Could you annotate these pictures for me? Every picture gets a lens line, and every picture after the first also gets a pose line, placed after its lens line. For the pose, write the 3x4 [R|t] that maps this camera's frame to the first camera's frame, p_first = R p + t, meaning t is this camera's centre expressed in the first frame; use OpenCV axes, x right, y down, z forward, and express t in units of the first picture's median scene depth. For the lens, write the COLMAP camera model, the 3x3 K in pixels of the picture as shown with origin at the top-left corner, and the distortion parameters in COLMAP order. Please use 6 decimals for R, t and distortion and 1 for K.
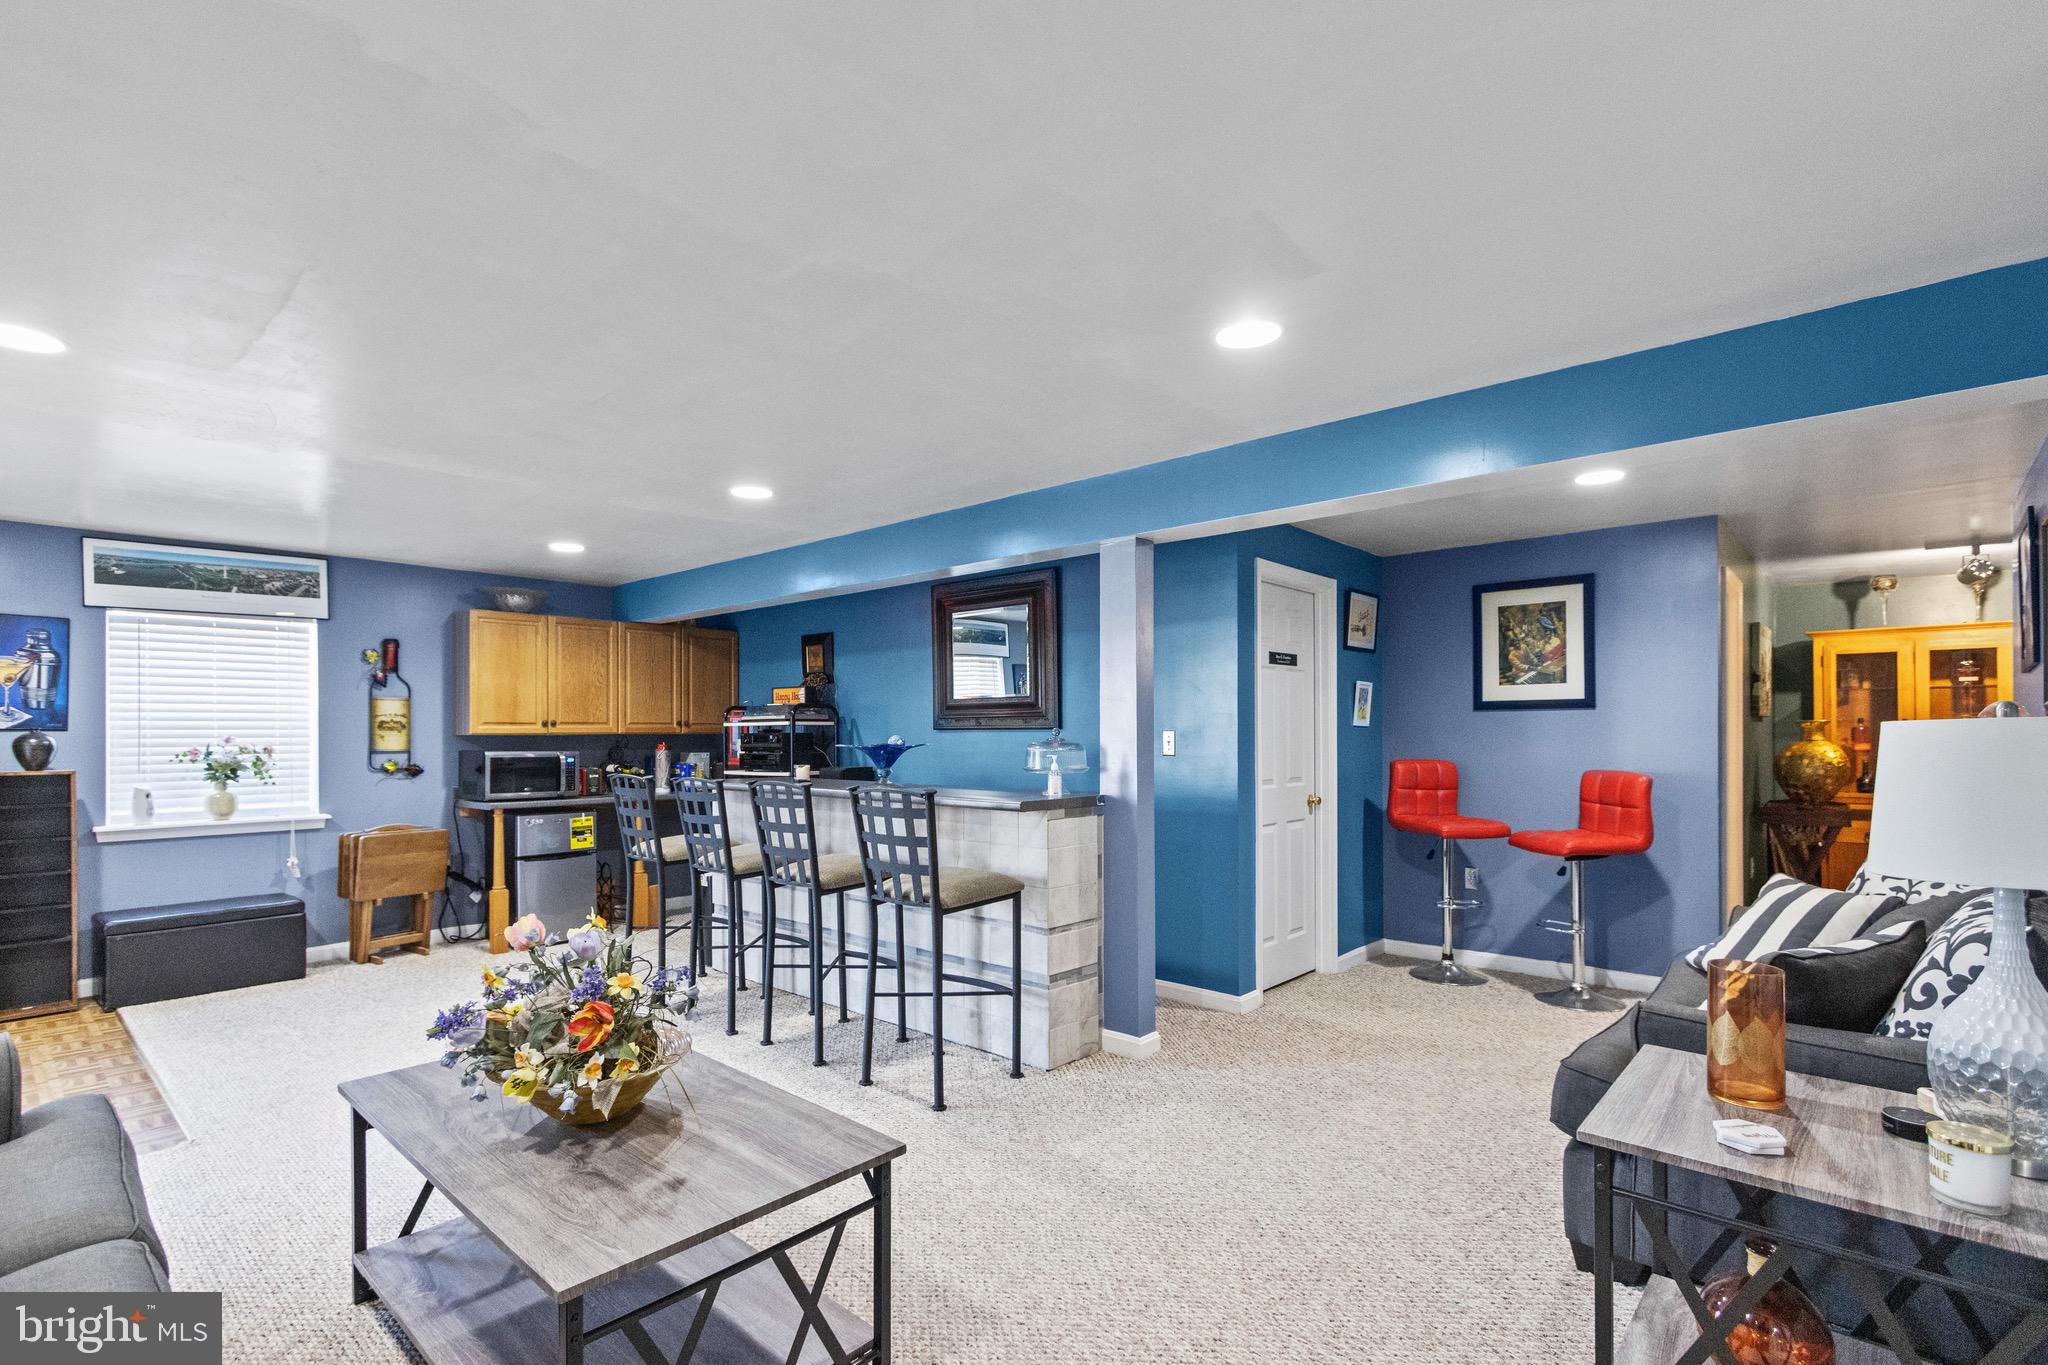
lens RADIAL K [[962.8, 0, 991.4], [0, 962.8, 716.5], [0, 0, 1]] dist [0.009313, -0.004651]
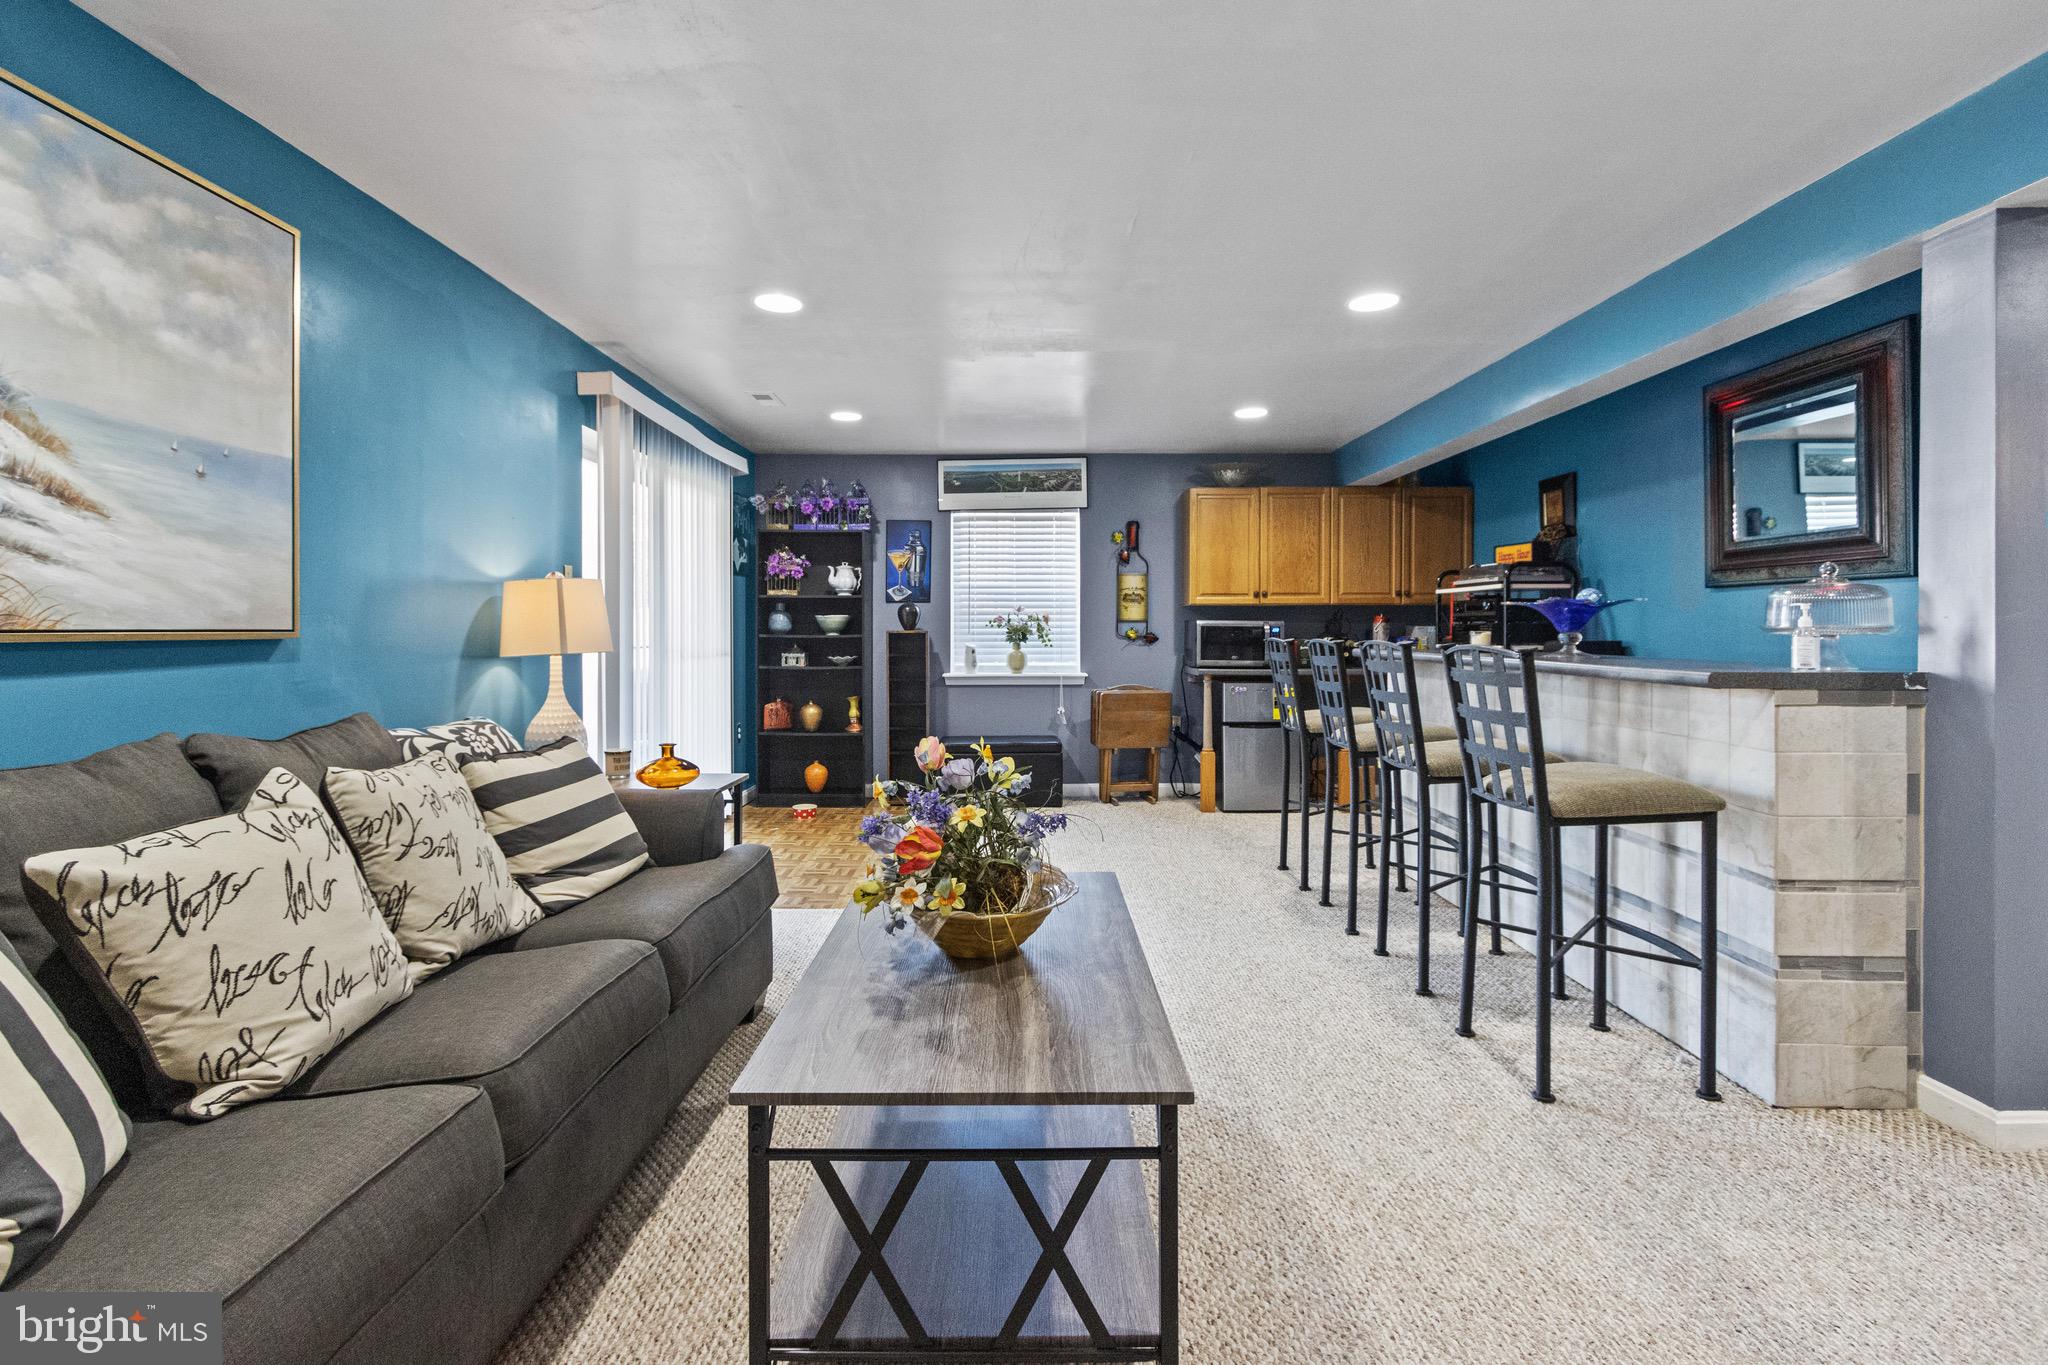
lens RADIAL K [[962.8, 0, 1042.3], [0, 962.8, 623.1], [0, 0, 1]] dist [0.009313, -0.004651]
pose [[0.680966, -0.001678, -0.732313, 0.143276], [0.008281, 0.999951, 0.005409, 0.034999], [0.732268, -0.009748, 0.680947, 0.169618]]
